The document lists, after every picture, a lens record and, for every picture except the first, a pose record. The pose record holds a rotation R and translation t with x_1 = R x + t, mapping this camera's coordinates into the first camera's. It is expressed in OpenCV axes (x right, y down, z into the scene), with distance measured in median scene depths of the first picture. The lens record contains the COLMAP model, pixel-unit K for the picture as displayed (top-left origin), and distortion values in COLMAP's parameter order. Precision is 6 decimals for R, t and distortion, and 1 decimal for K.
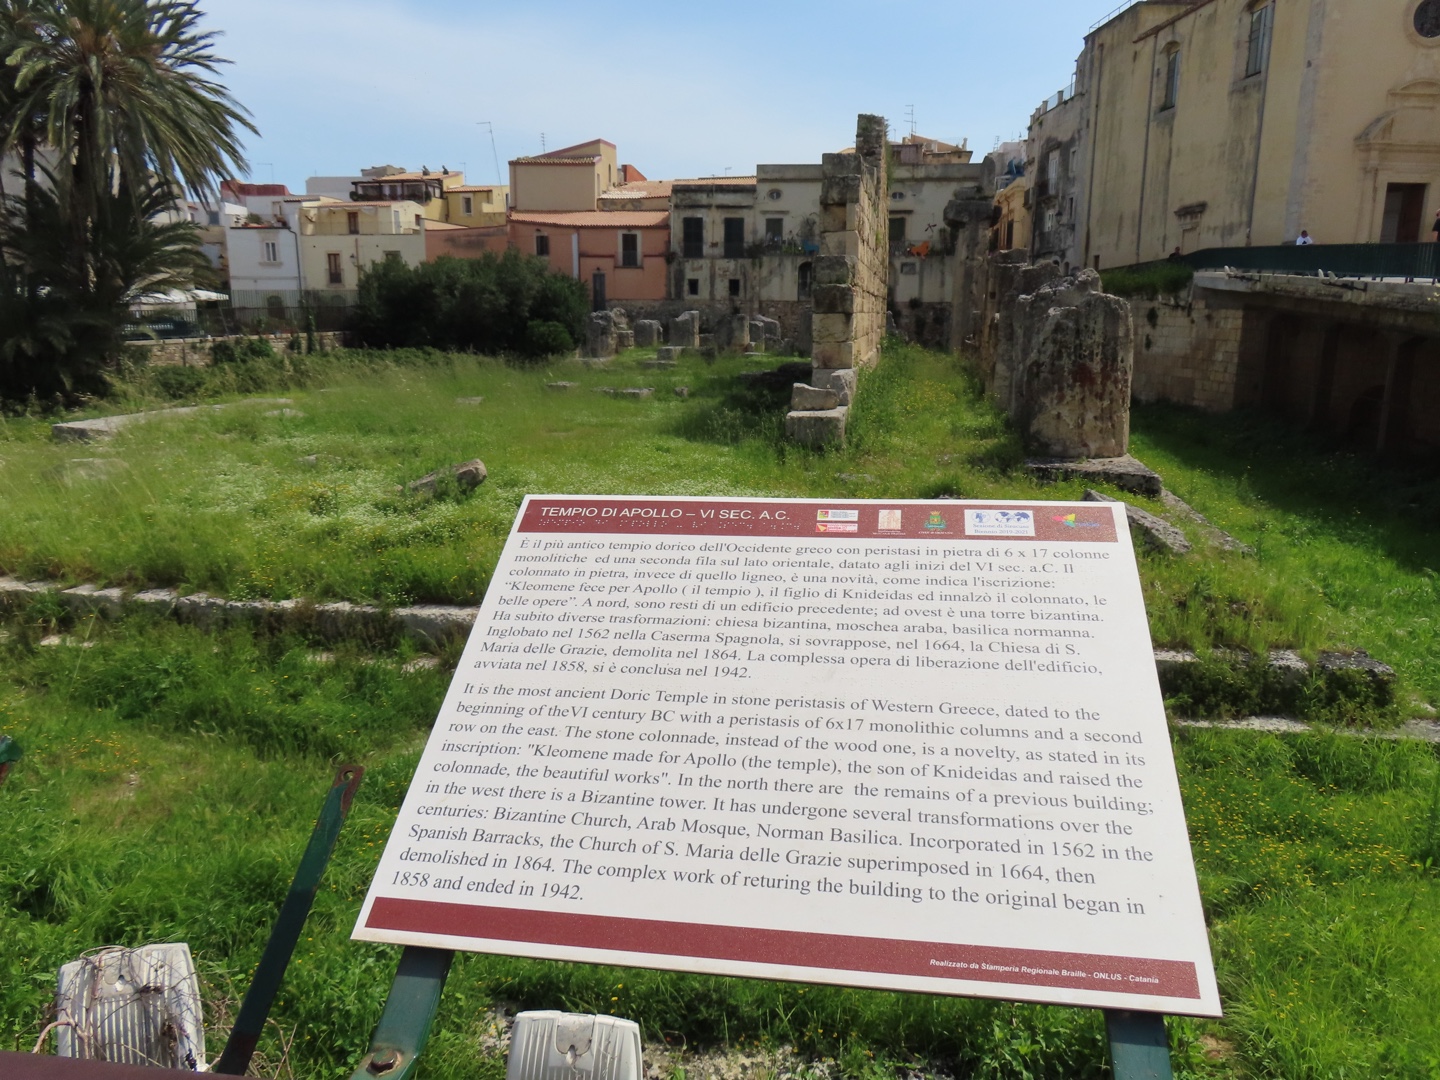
lens RADIAL K [[1024.1, 0, 720.0], [0, 1024.1, 540.0], [0, 0, 1]] dist [-0.001047, 0.002191]
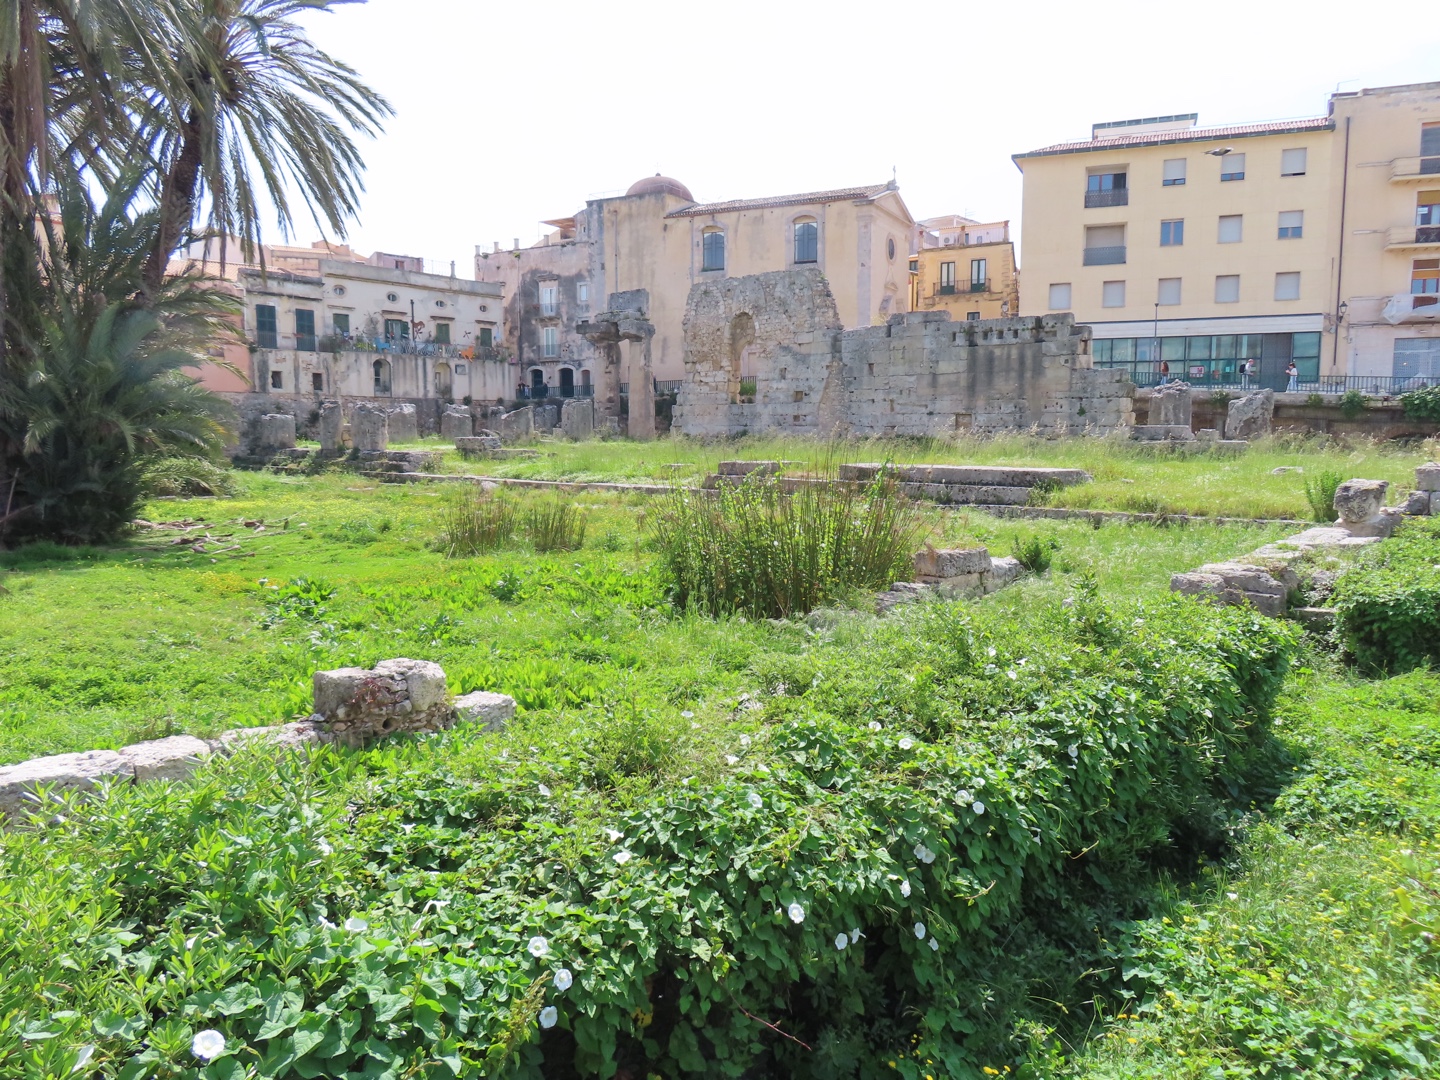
lens RADIAL K [[1024.1, 0, 720.0], [0, 1024.1, 540.0], [0, 0, 1]] dist [-0.001047, 0.002191]
pose [[0.514666, -0.101927, 0.851310, -0.618669], [0.189395, 0.981896, 0.003062, -0.034928], [-0.836210, 0.159658, 0.524654, 0.214595]]
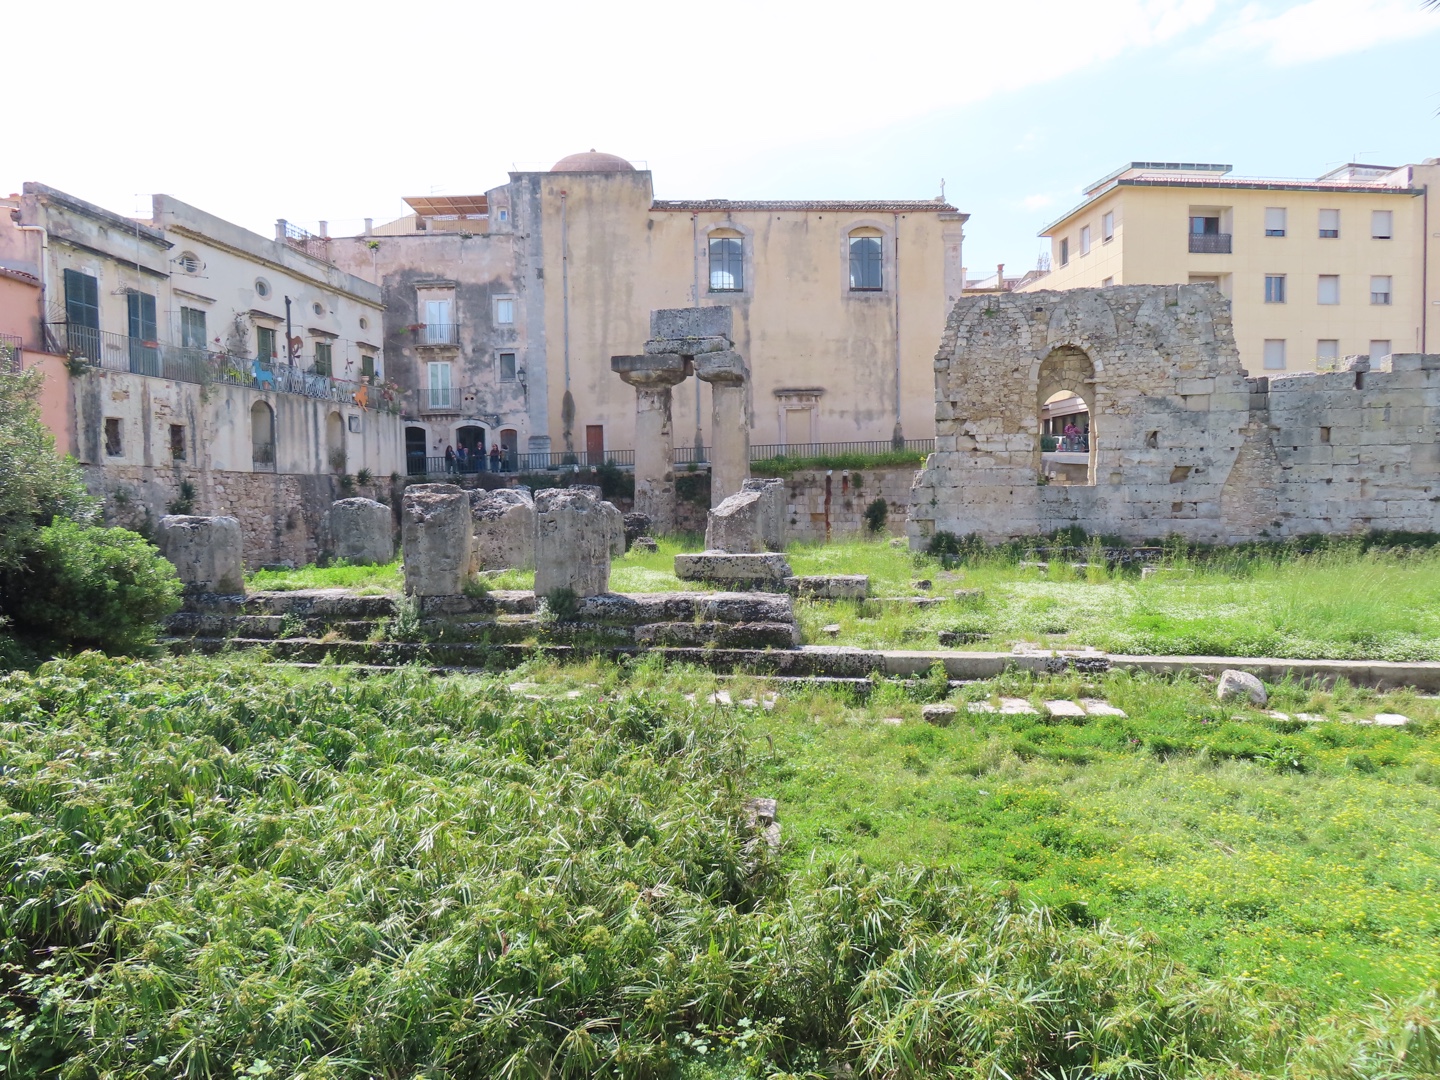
lens RADIAL K [[1024.1, 0, 720.0], [0, 1024.1, 540.0], [0, 0, 1]] dist [-0.001047, 0.002191]
pose [[0.026287, -0.055665, 0.998103, -0.438360], [0.228340, 0.972387, 0.048217, -0.171619], [-0.973227, 0.226639, 0.038272, 0.759644]]
